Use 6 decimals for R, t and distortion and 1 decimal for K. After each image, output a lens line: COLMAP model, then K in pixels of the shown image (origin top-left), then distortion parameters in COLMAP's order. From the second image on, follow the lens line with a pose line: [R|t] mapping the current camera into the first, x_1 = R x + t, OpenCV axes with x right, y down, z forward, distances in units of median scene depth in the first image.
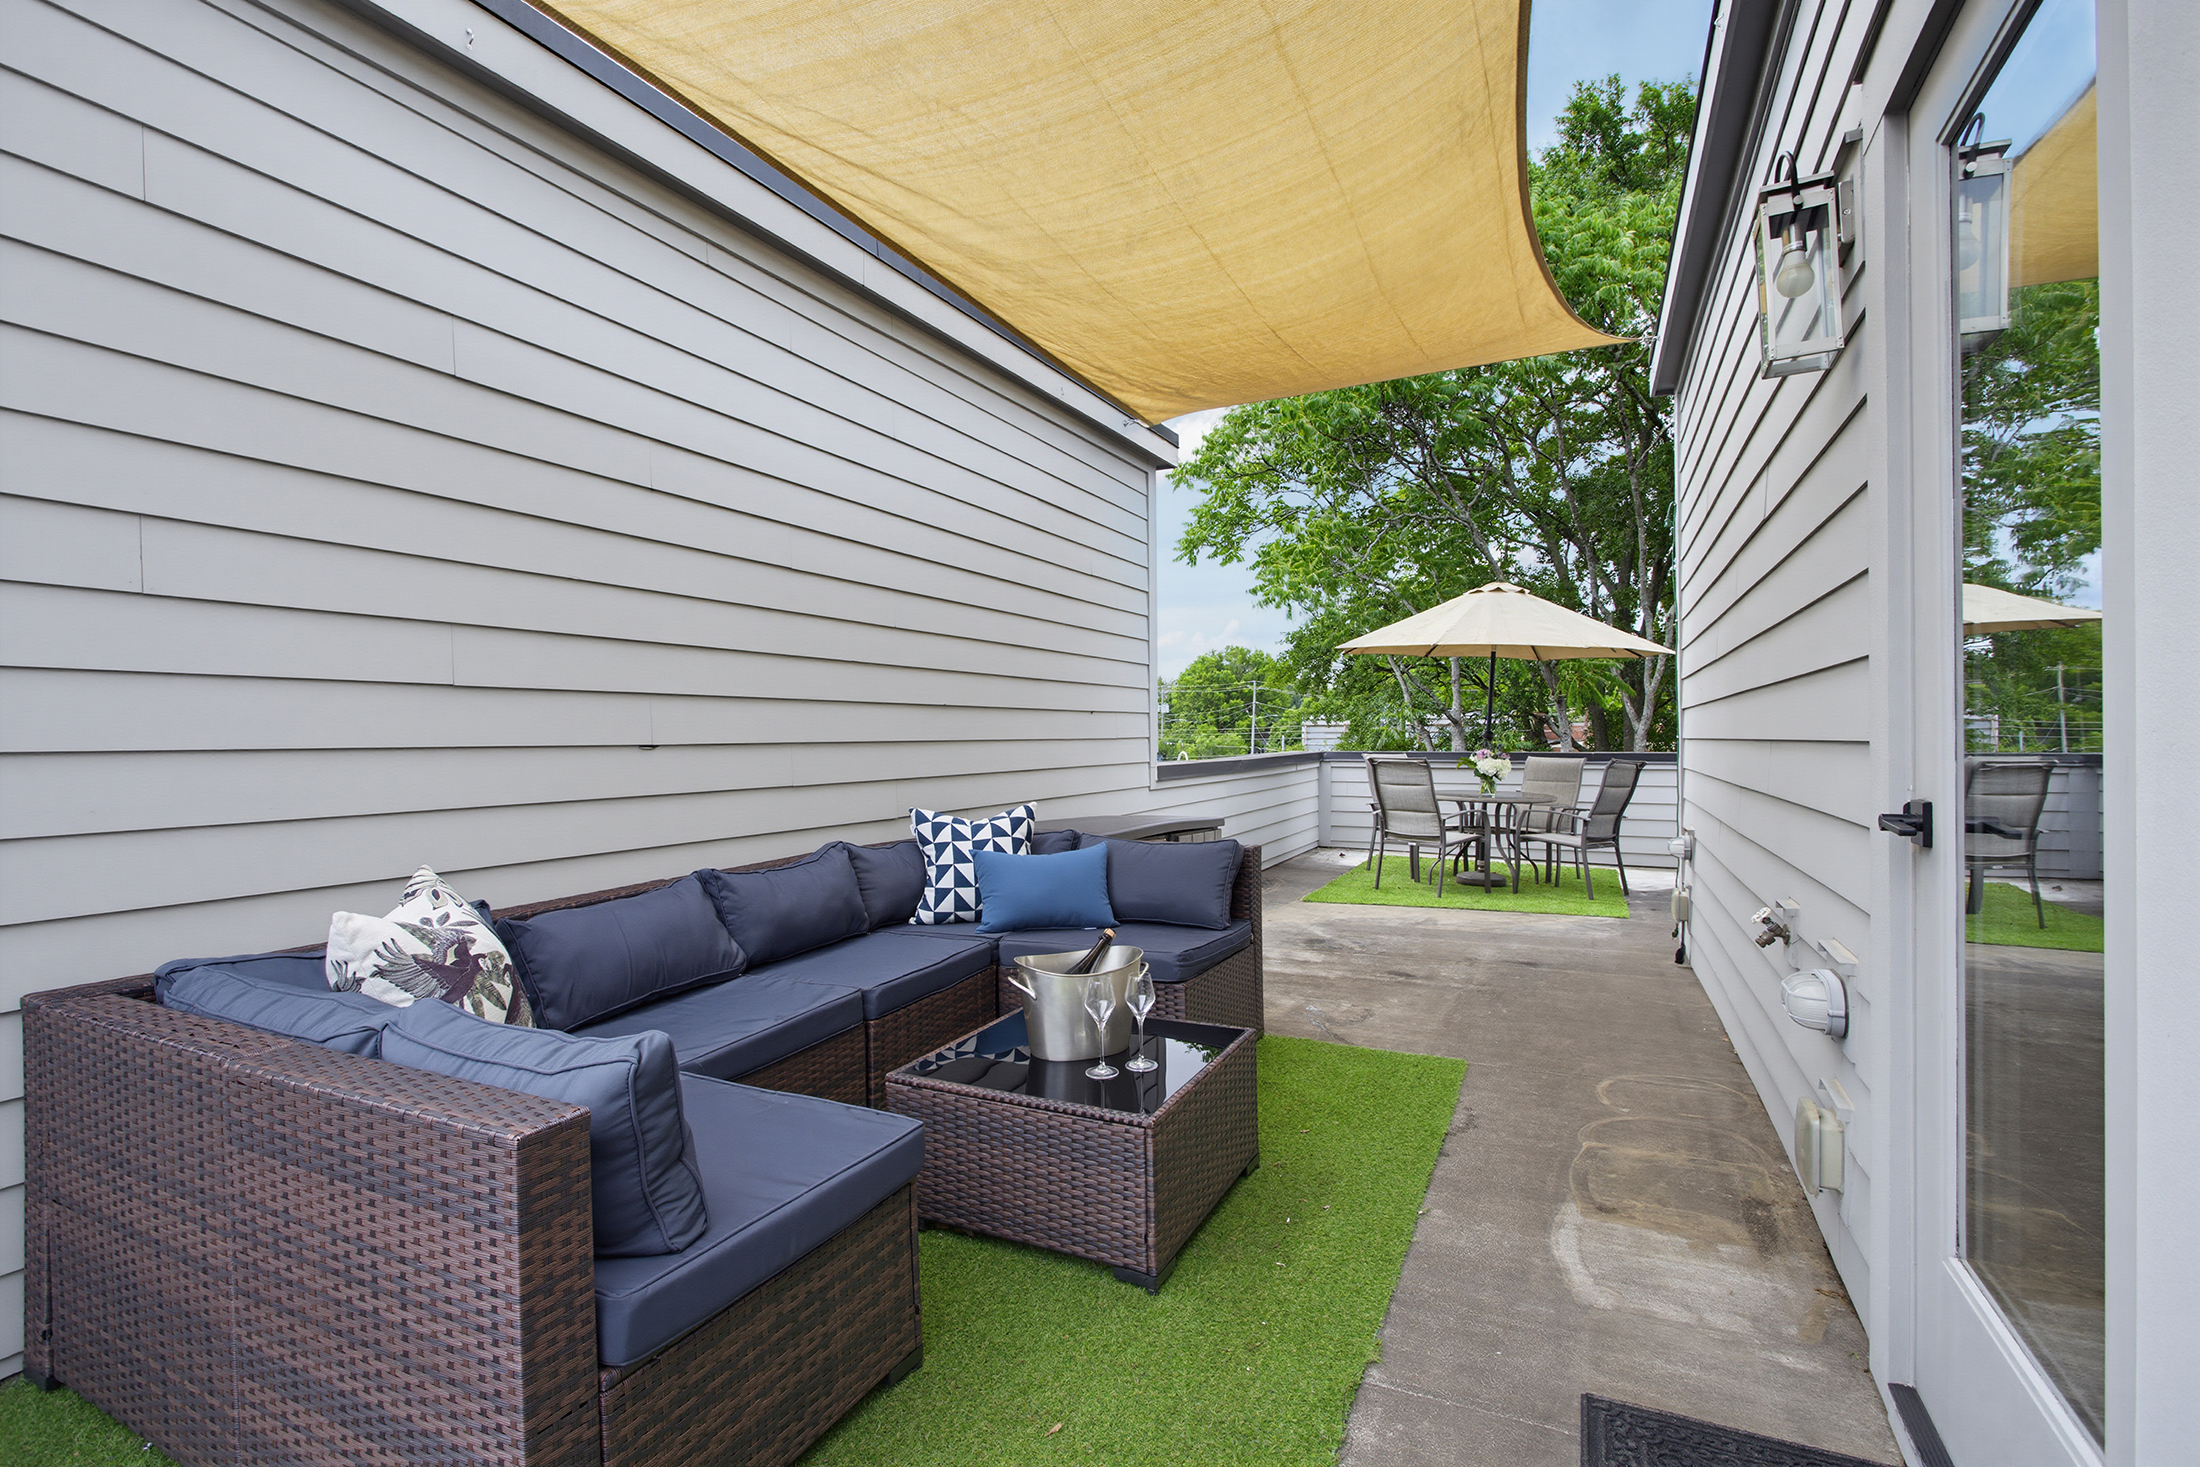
lens RADIAL K [[1053.9, 0, 1102.8], [0, 1053.9, 731.1], [0, 0, 1]] dist [-0.000719, -0.000005]
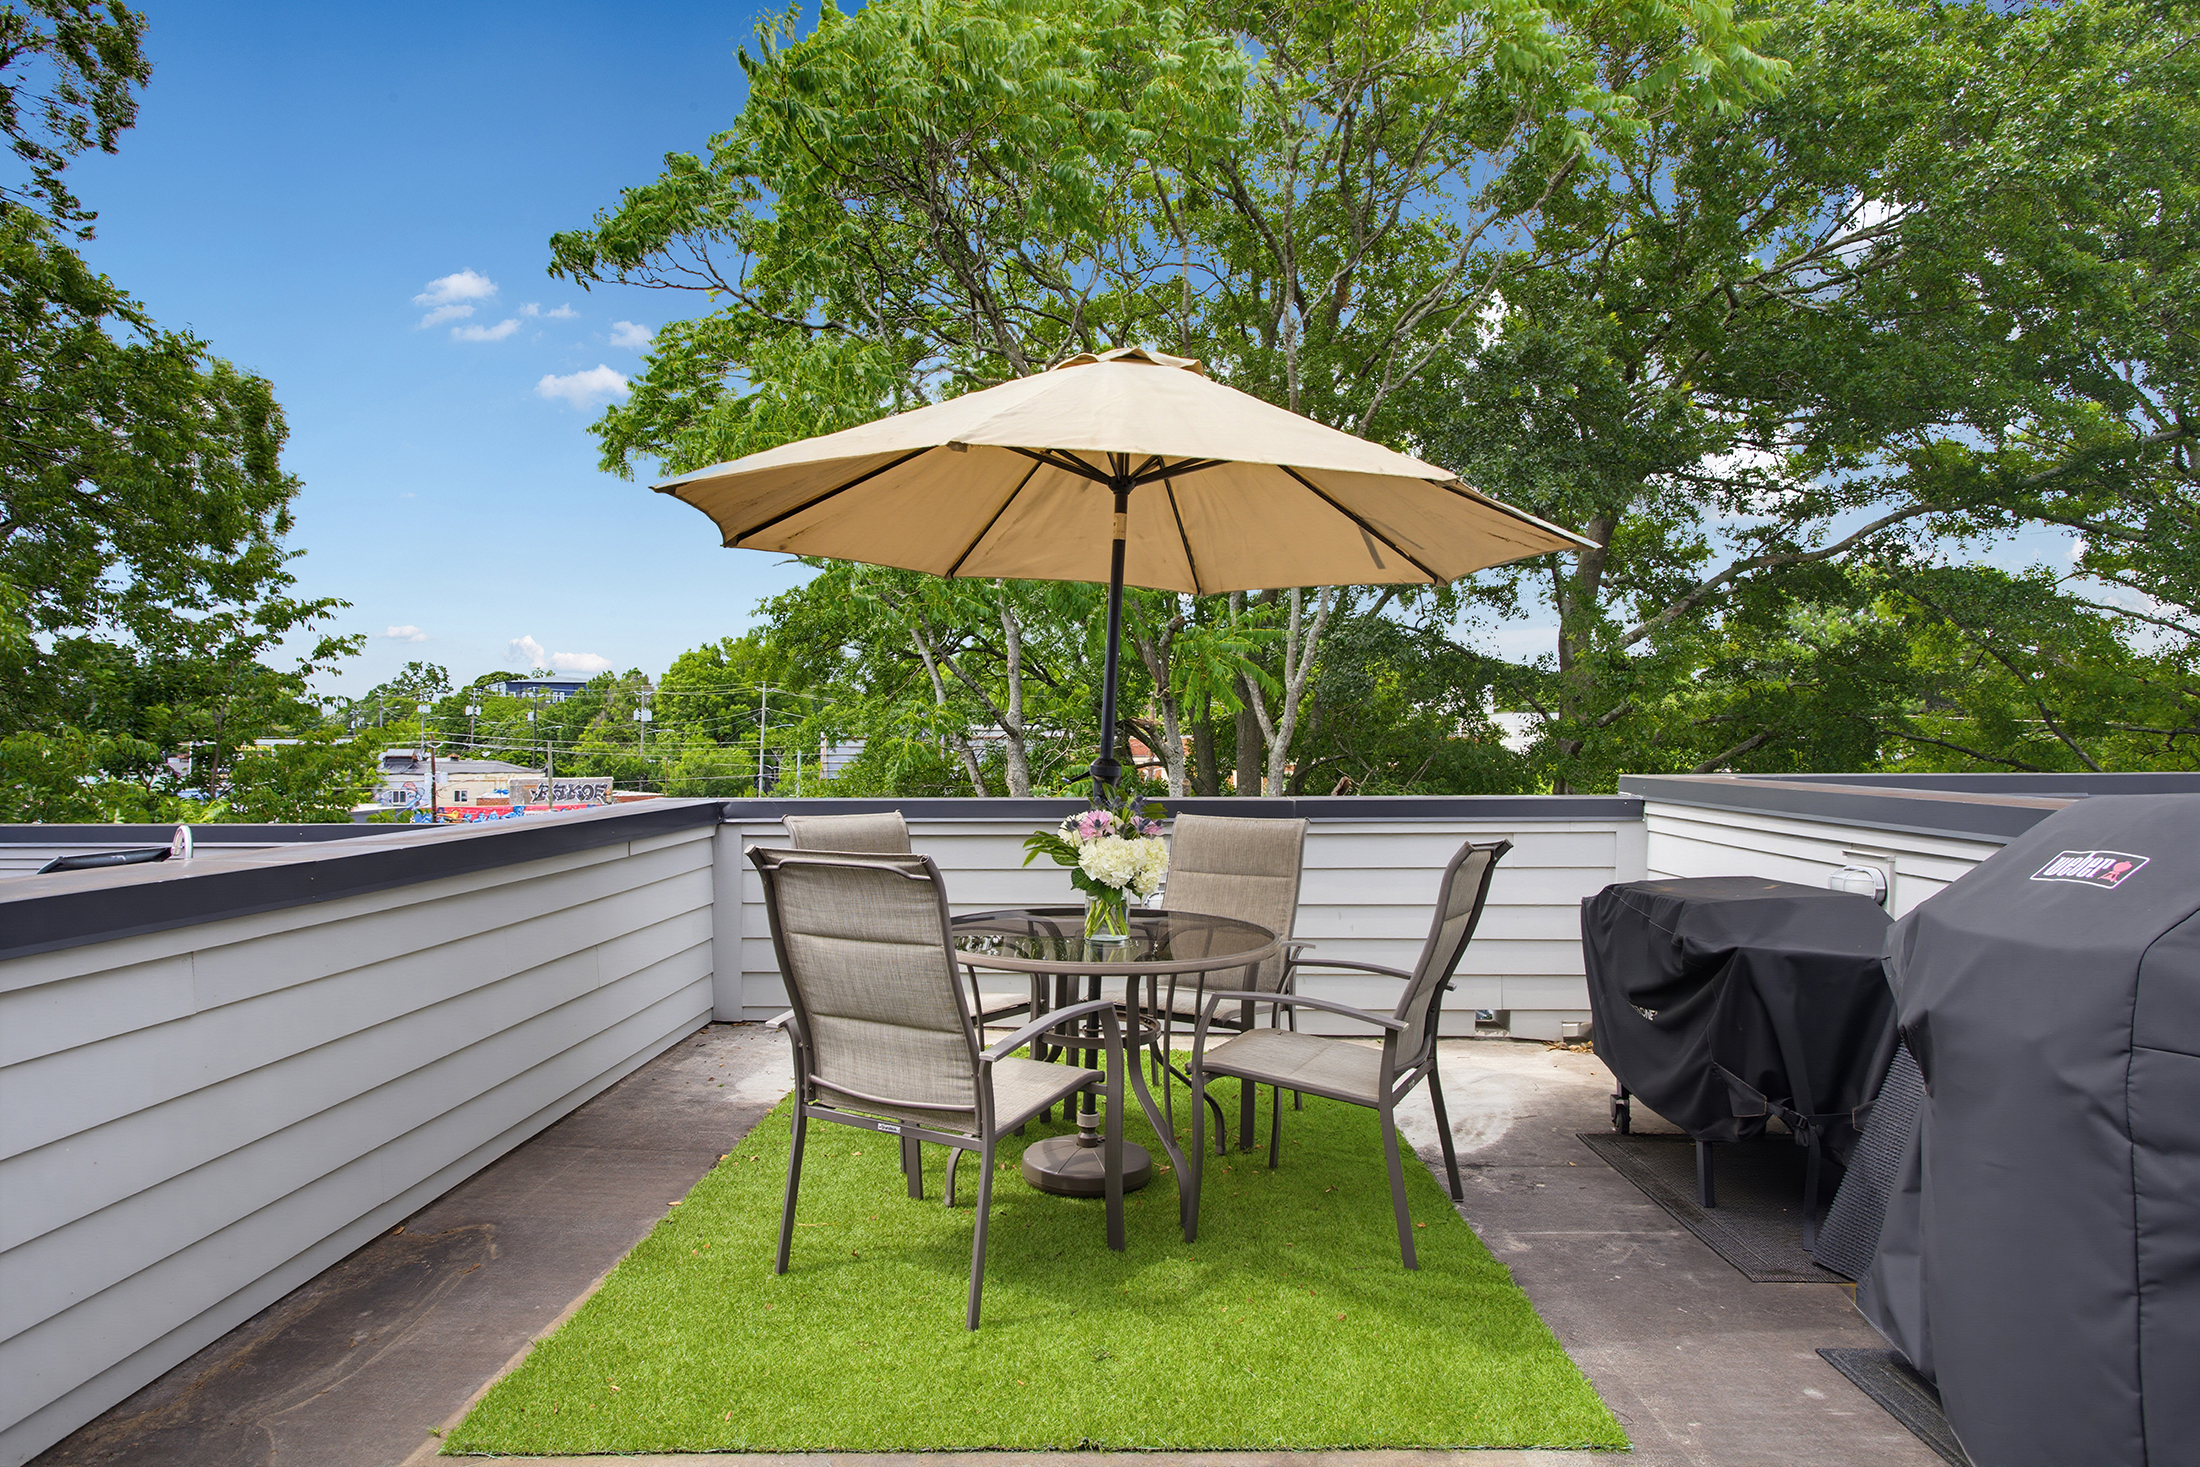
lens RADIAL K [[1316.0, 0, 1101.9], [0, 1316.0, 736.4], [0, 0, 1]] dist [0.000283, -0.000003]
pose [[0.923923, 0.003970, 0.382559, 0.067215], [-0.001221, 0.999972, -0.007427, -0.001297], [-0.382577, 0.006394, 0.923901, 0.205511]]
